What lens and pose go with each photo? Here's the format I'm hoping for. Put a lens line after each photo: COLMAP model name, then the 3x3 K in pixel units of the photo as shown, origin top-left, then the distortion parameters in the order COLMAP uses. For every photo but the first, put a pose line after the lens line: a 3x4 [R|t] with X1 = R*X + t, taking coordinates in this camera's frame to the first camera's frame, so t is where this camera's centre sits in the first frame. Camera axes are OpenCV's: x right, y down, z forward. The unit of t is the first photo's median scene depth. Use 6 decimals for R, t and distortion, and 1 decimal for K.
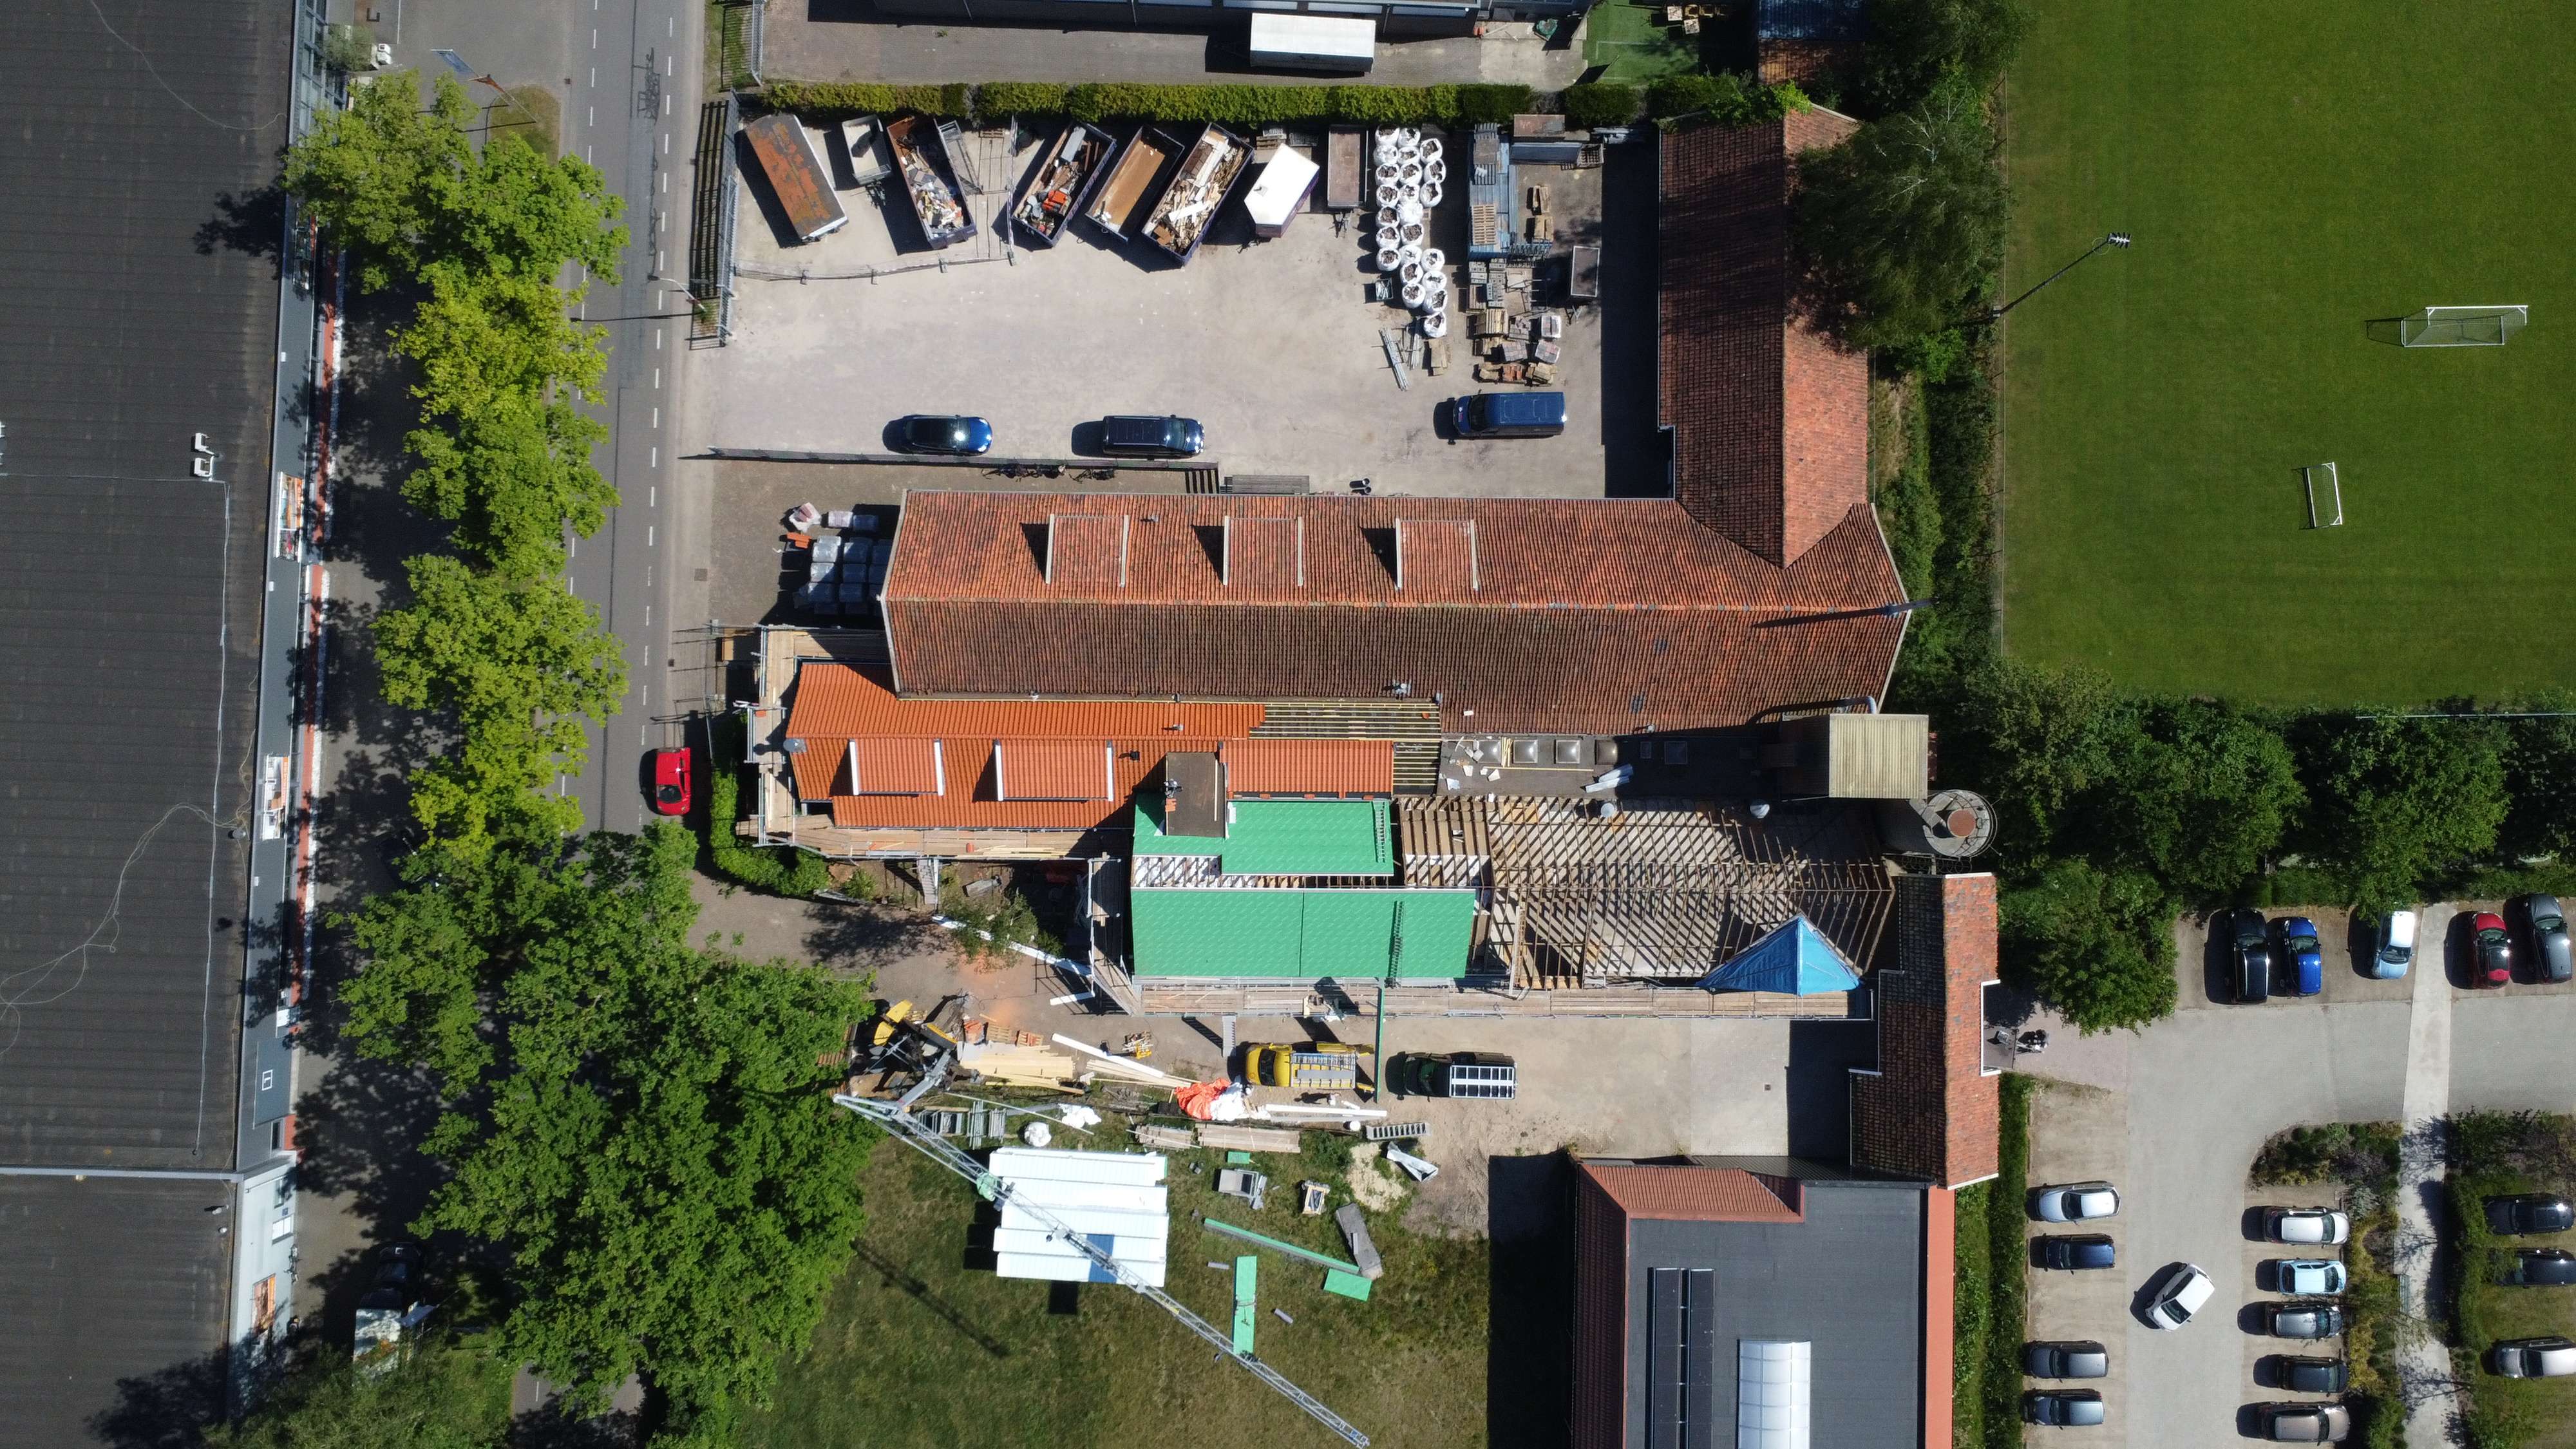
lens RADIAL K [[1927.0, 0, 1282.9], [0, 1927.0, 712.6], [0, 0, 1]] dist [0.004092, -0.004269]
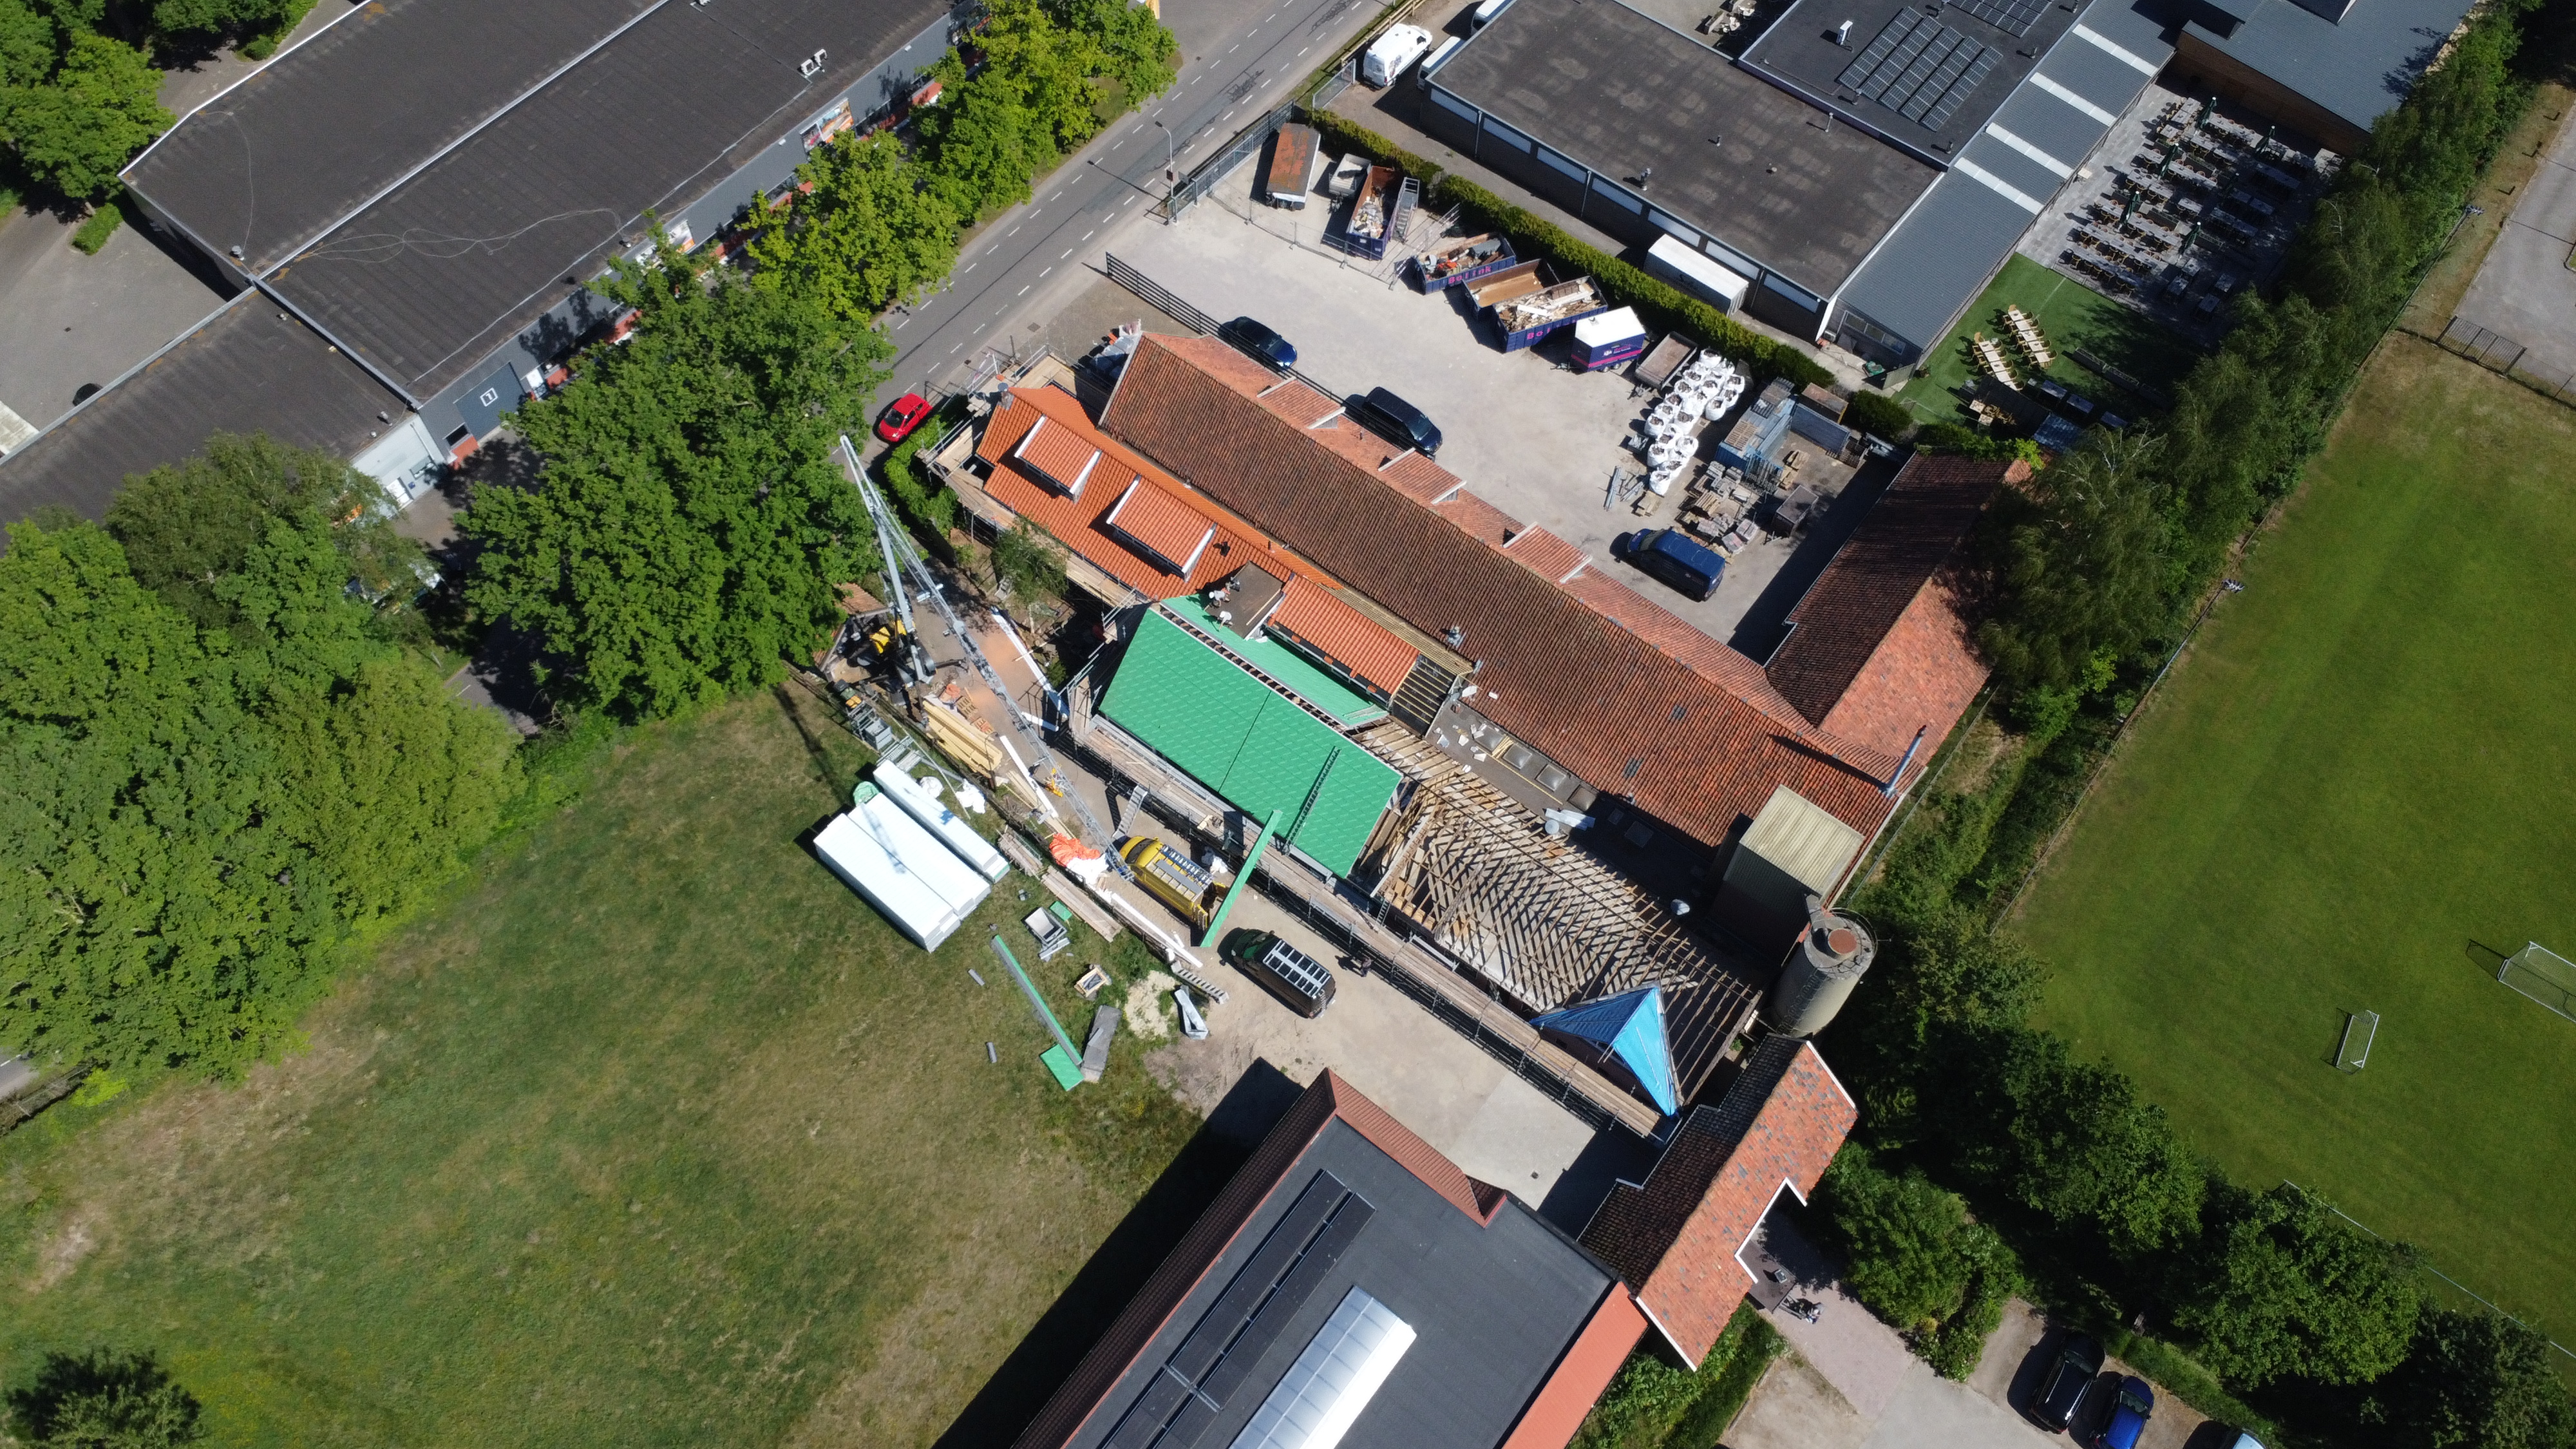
lens RADIAL K [[1927.0, 0, 1286.5], [0, 1927.0, 707.1], [0, 0, 1]] dist [0.004092, -0.004269]
pose [[0.797838, 0.512772, -0.317047, 0.338993], [-0.602236, 0.702030, -0.380086, 0.469603], [0.027679, 0.494184, 0.868916, 0.064284]]
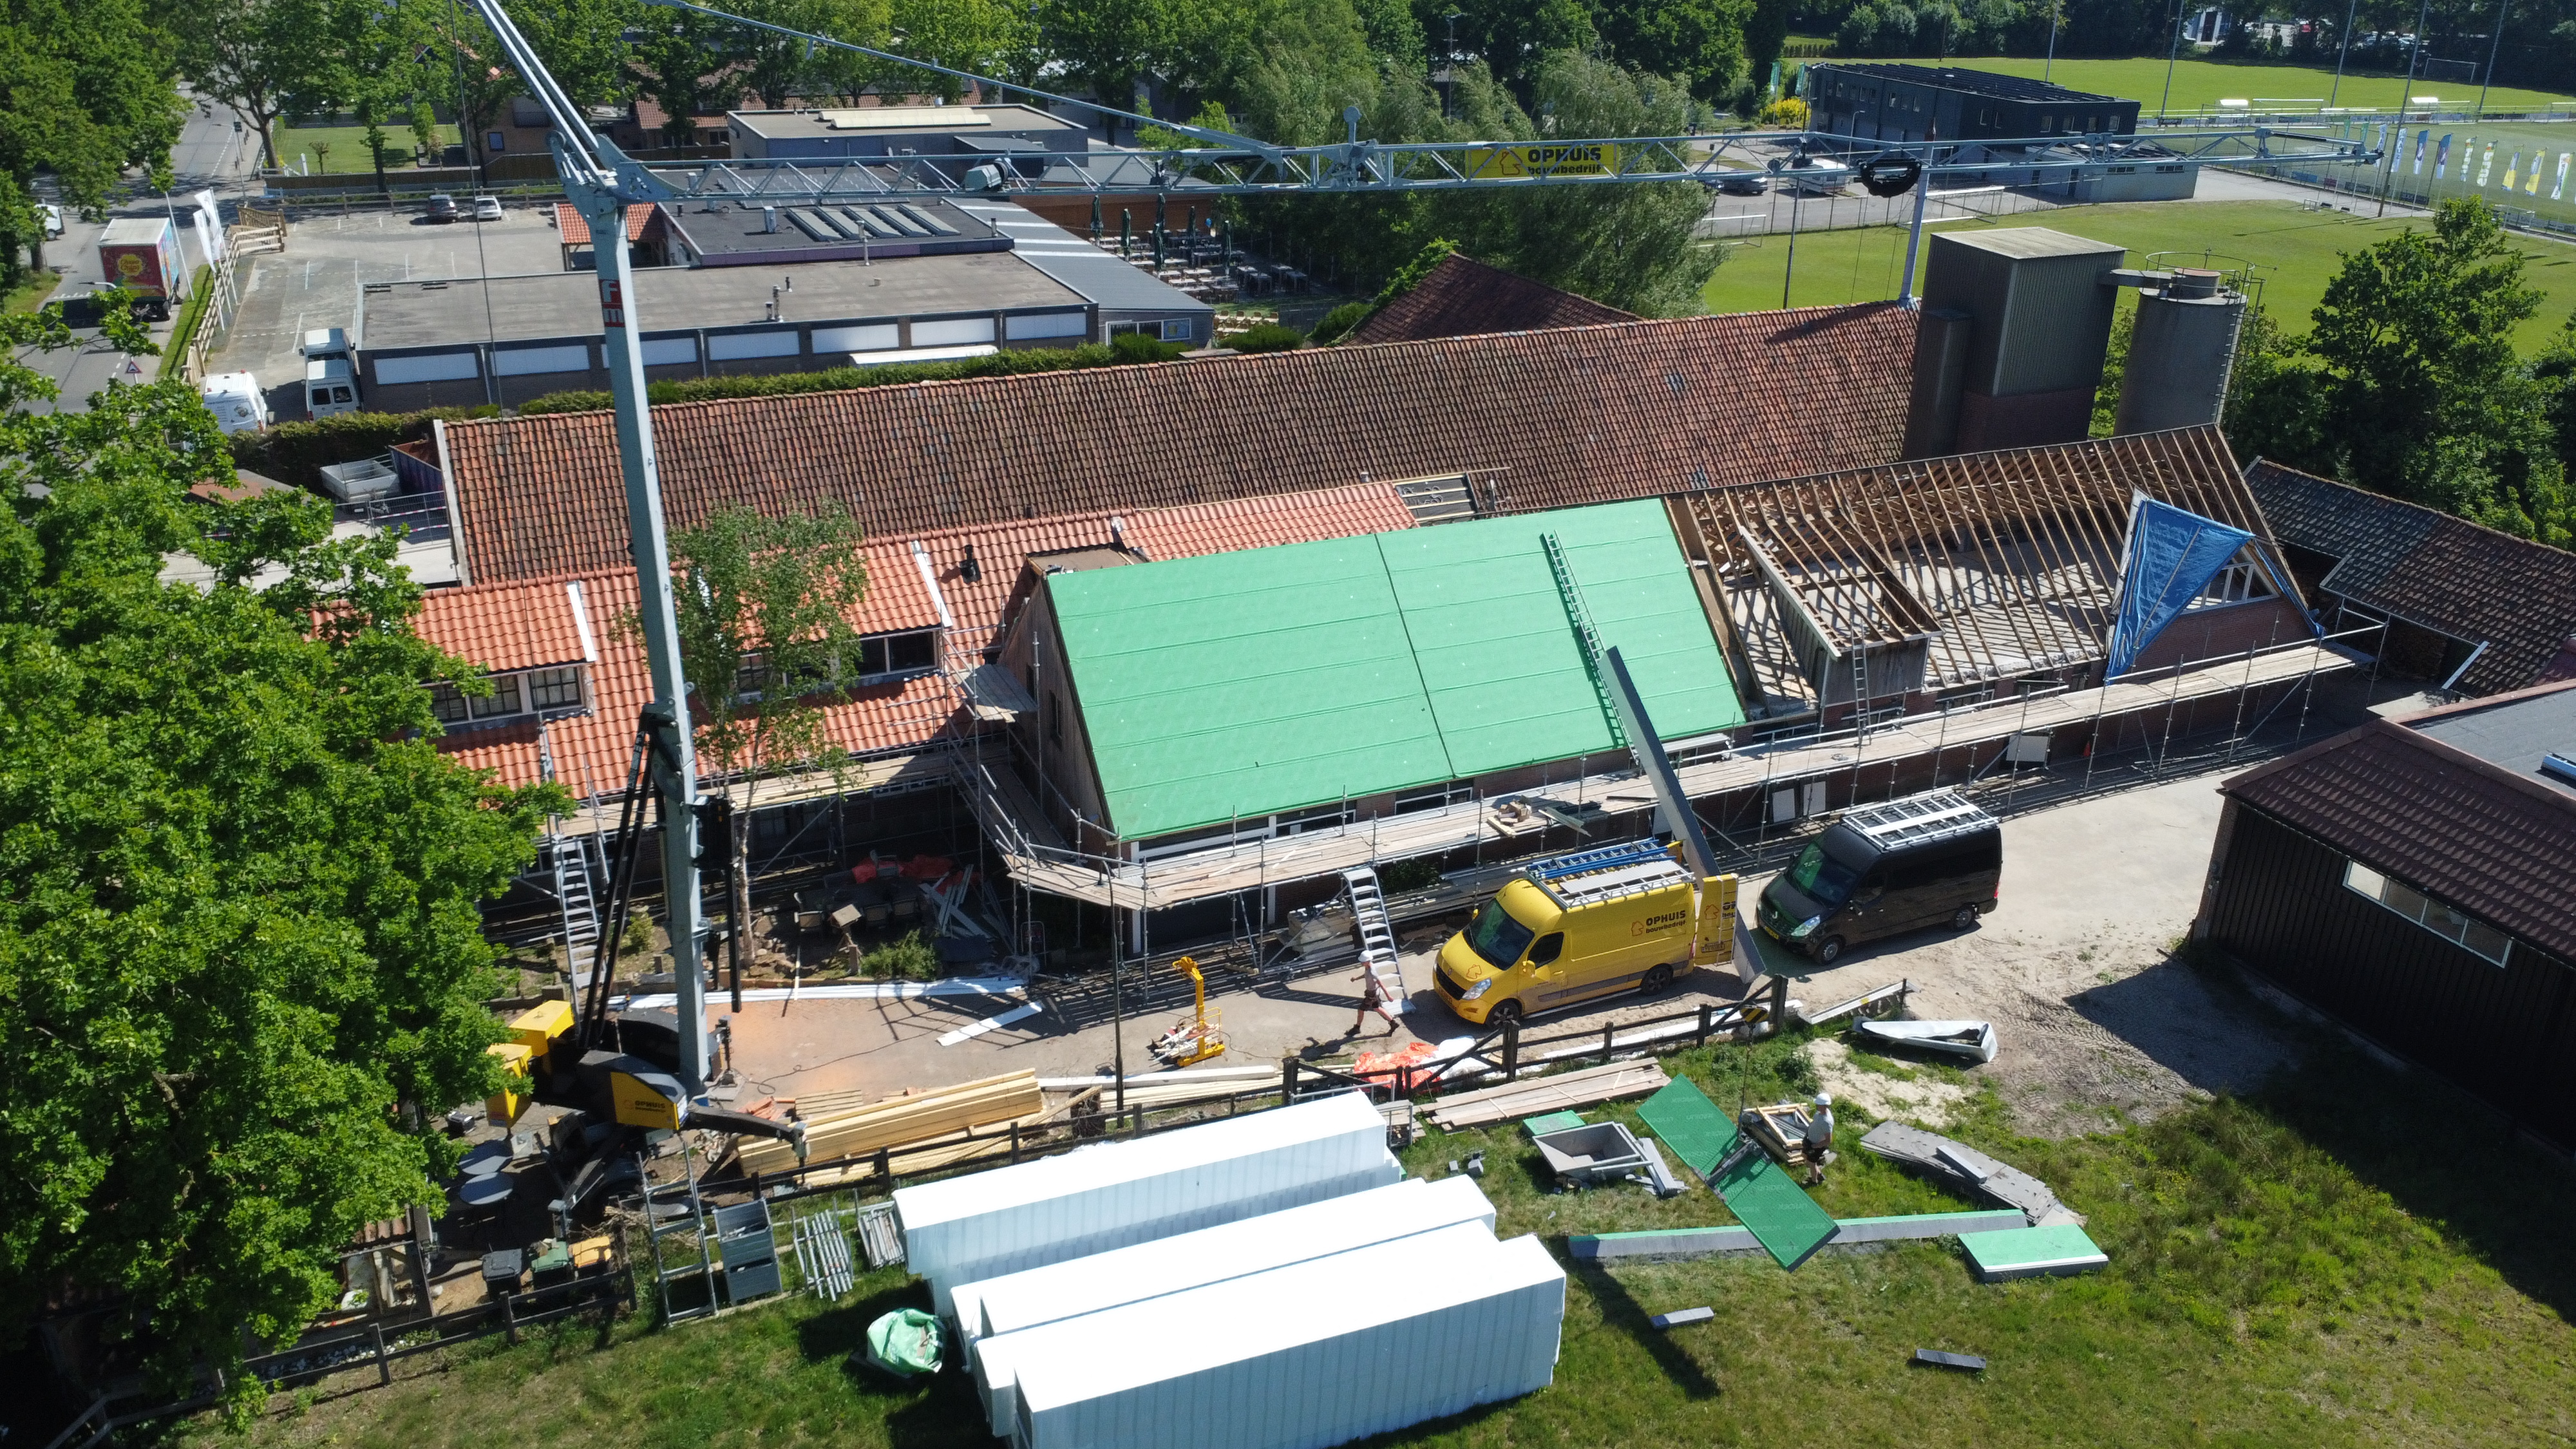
lens RADIAL K [[1927.0, 0, 1288.8], [0, 1927.0, 717.9], [0, 0, 1]] dist [0.004092, -0.004269]
pose [[0.905030, -0.170160, 0.389830, -0.199489], [0.424965, 0.400636, -0.811724, 0.476712], [-0.018057, 0.900298, 0.434899, 0.768372]]
